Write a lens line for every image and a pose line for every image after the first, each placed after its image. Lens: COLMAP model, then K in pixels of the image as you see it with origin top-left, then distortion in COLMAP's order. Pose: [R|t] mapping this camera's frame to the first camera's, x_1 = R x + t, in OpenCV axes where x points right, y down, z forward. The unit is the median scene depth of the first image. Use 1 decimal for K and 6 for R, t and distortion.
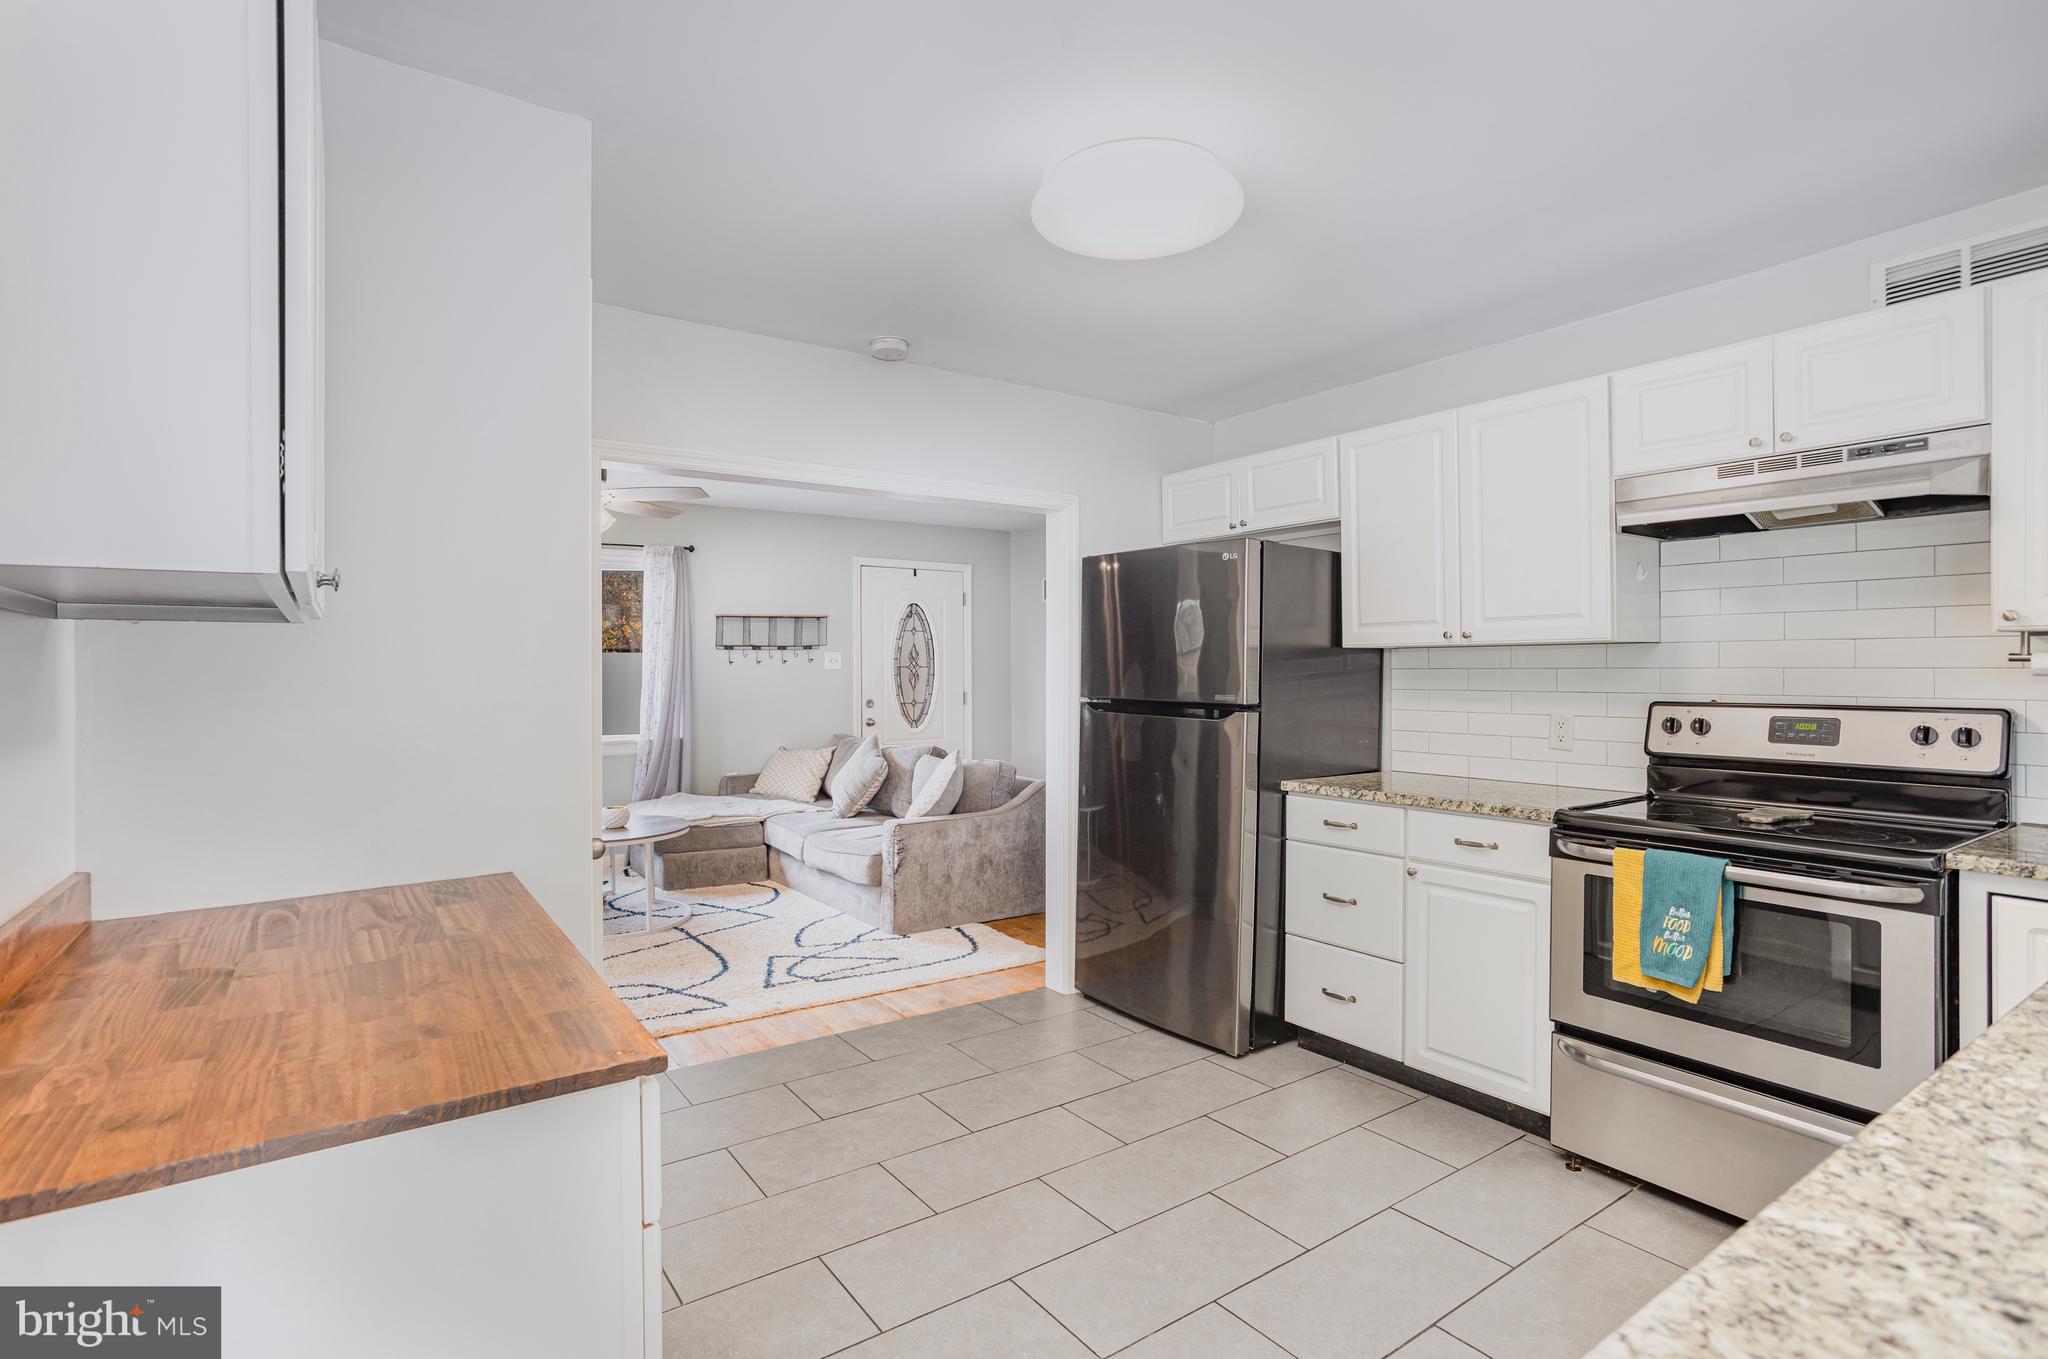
lens RADIAL K [[1017.9, 0, 988.2], [0, 1017.9, 682.4], [0, 0, 1]] dist [-0.026802, 0.022027]
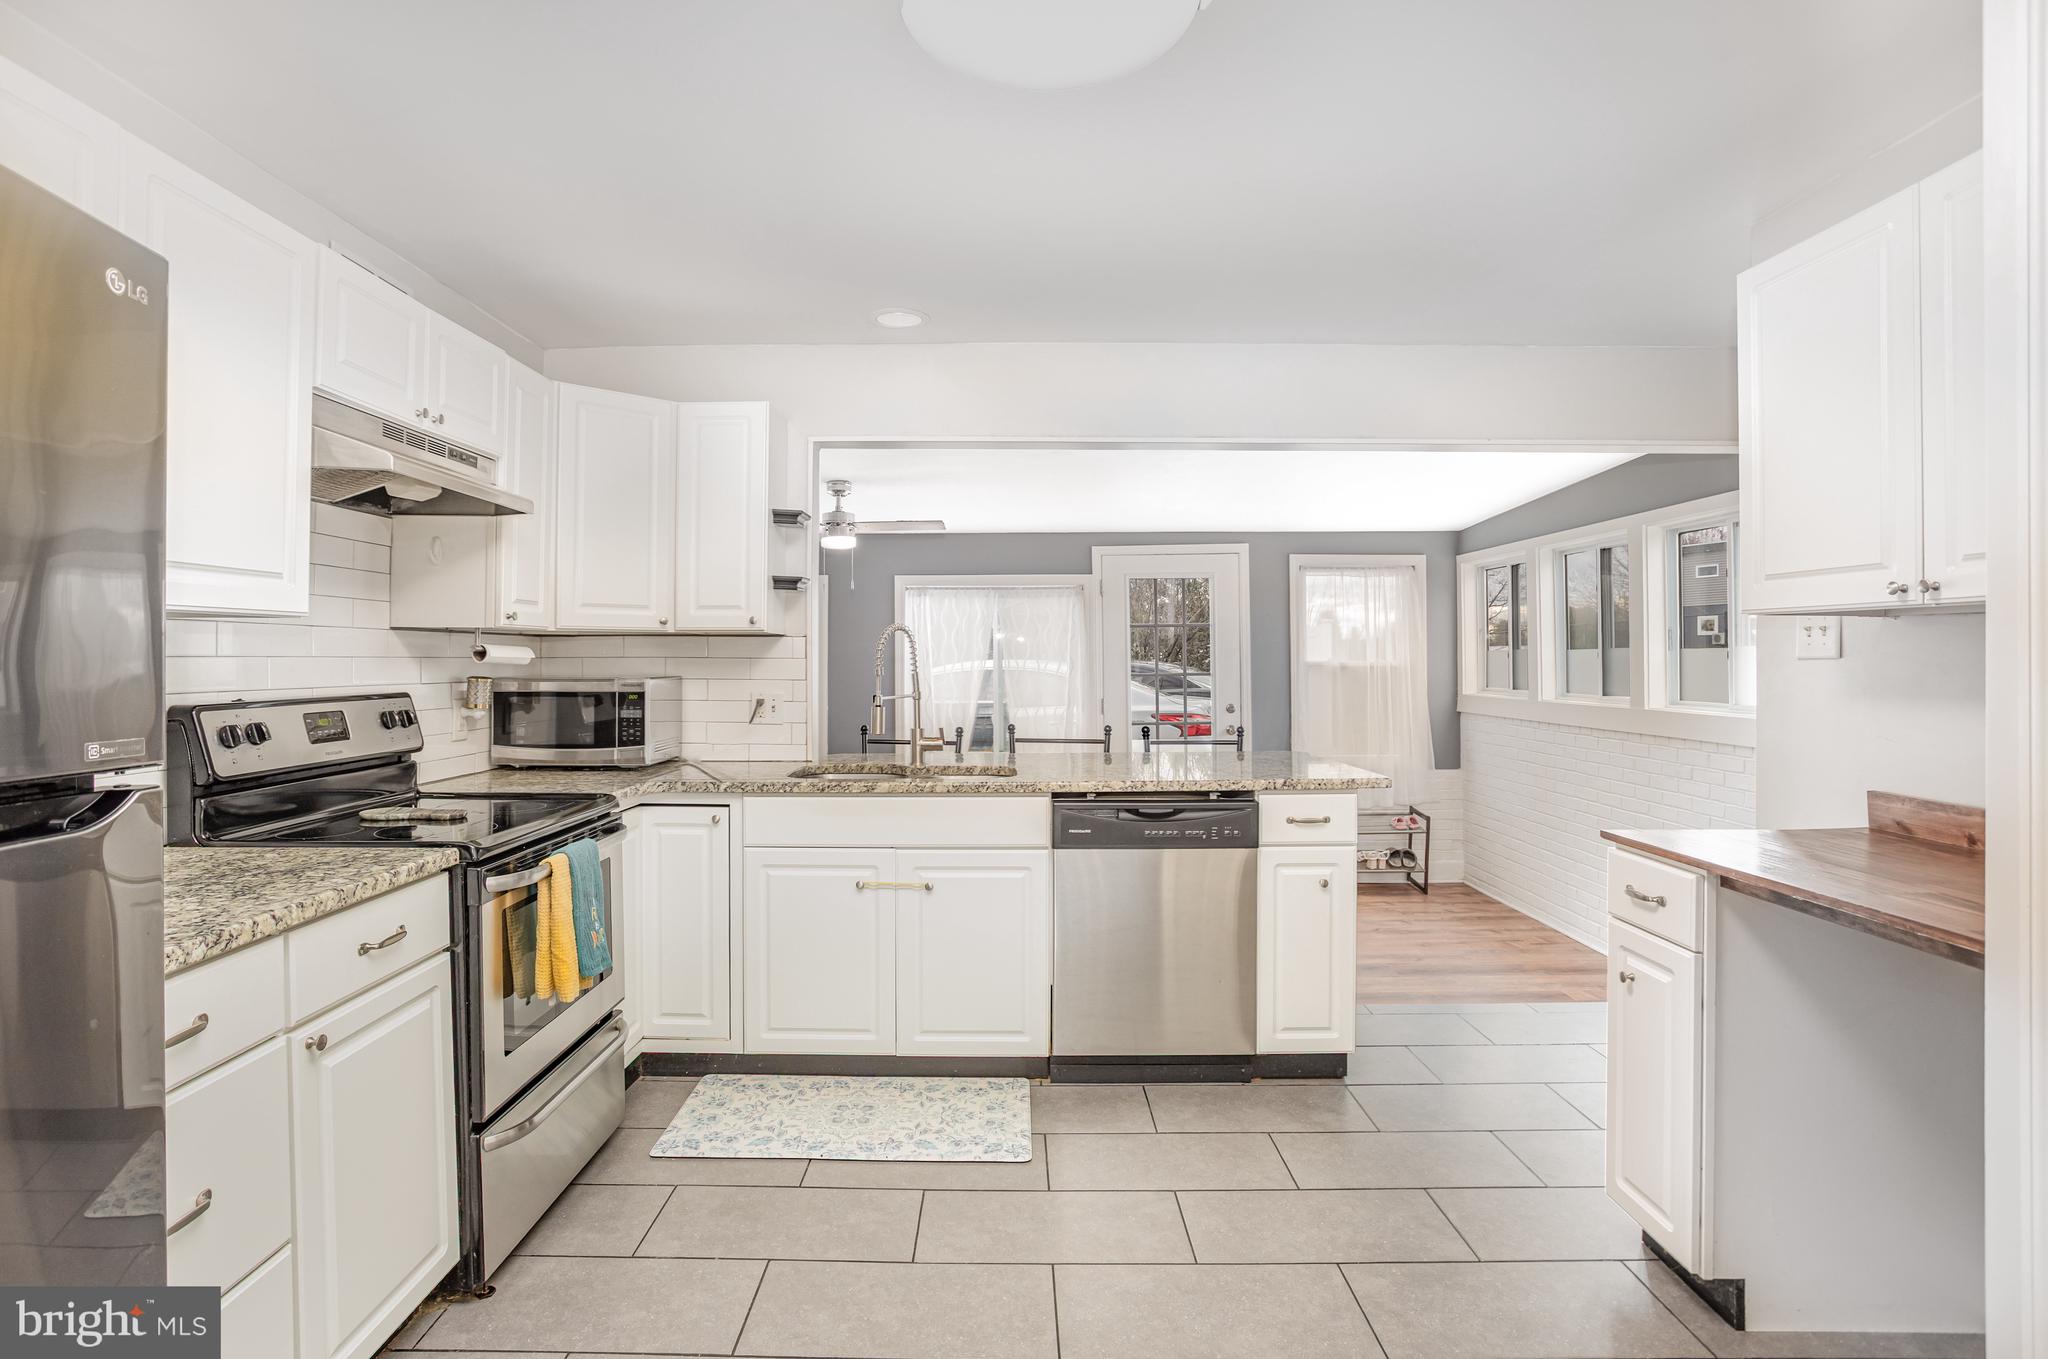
lens RADIAL K [[1017.9, 0, 983.3], [0, 1017.9, 654.4], [0, 0, 1]] dist [-0.026802, 0.022027]
pose [[-0.806998, 0.005463, 0.590528, -0.114842], [0.011644, 0.999910, 0.006662, -0.009316], [-0.590439, 0.012252, -0.806989, 0.826542]]
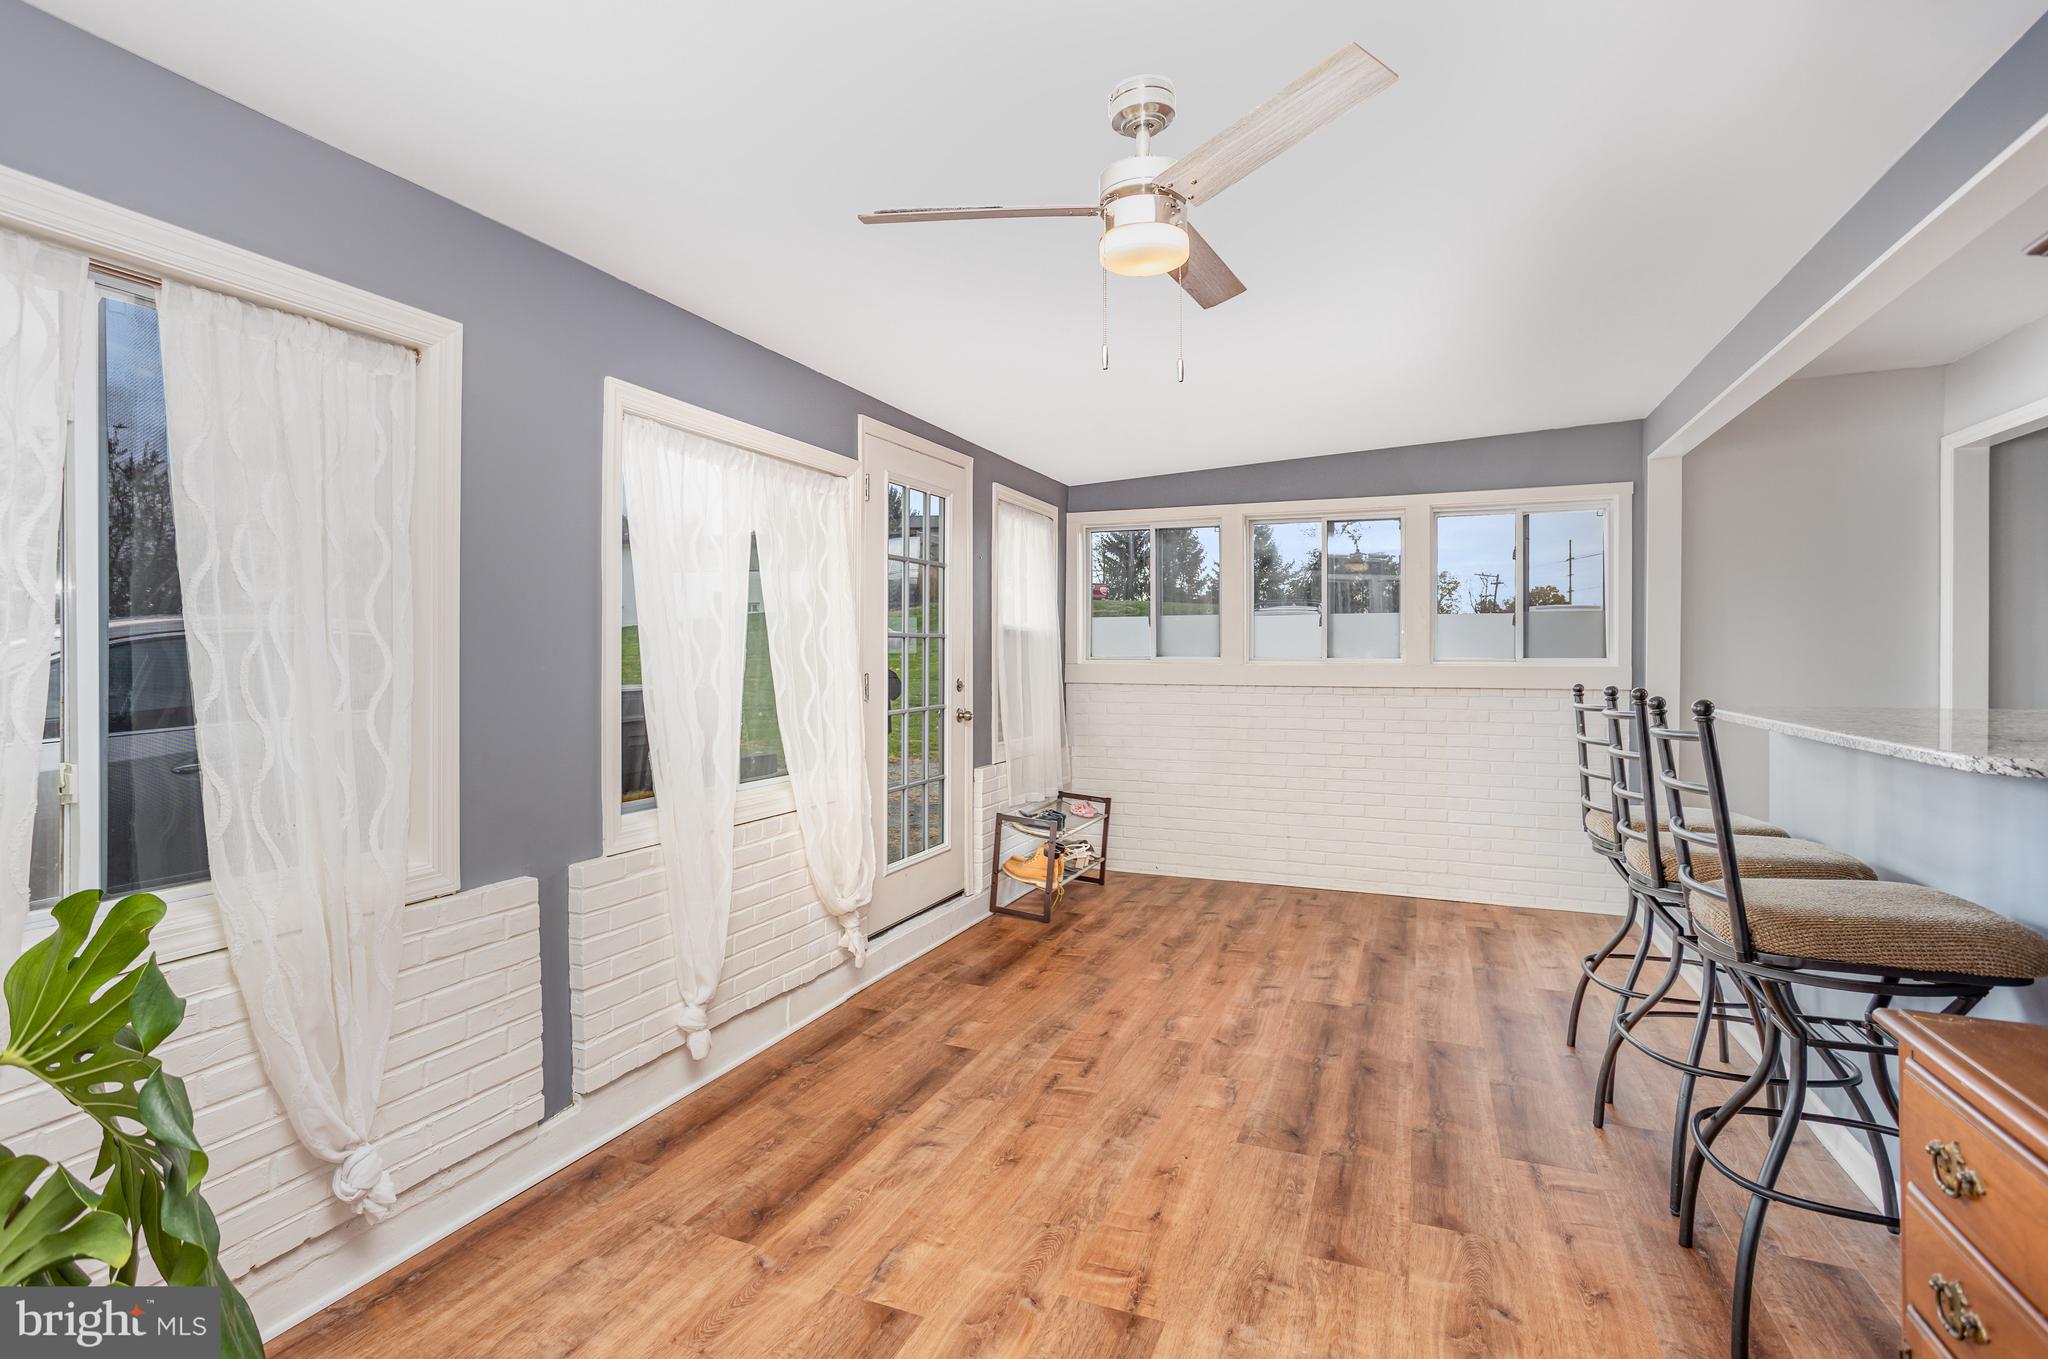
lens RADIAL K [[1017.9, 0, 965.6], [0, 1017.9, 681.3], [0, 0, 1]] dist [-0.026802, 0.022027]
pose [[-0.856563, 0.007813, -0.515983, 1.044961], [-0.010379, 0.999422, 0.032361, 0.046082], [0.515938, 0.033075, -0.855987, 0.318099]]
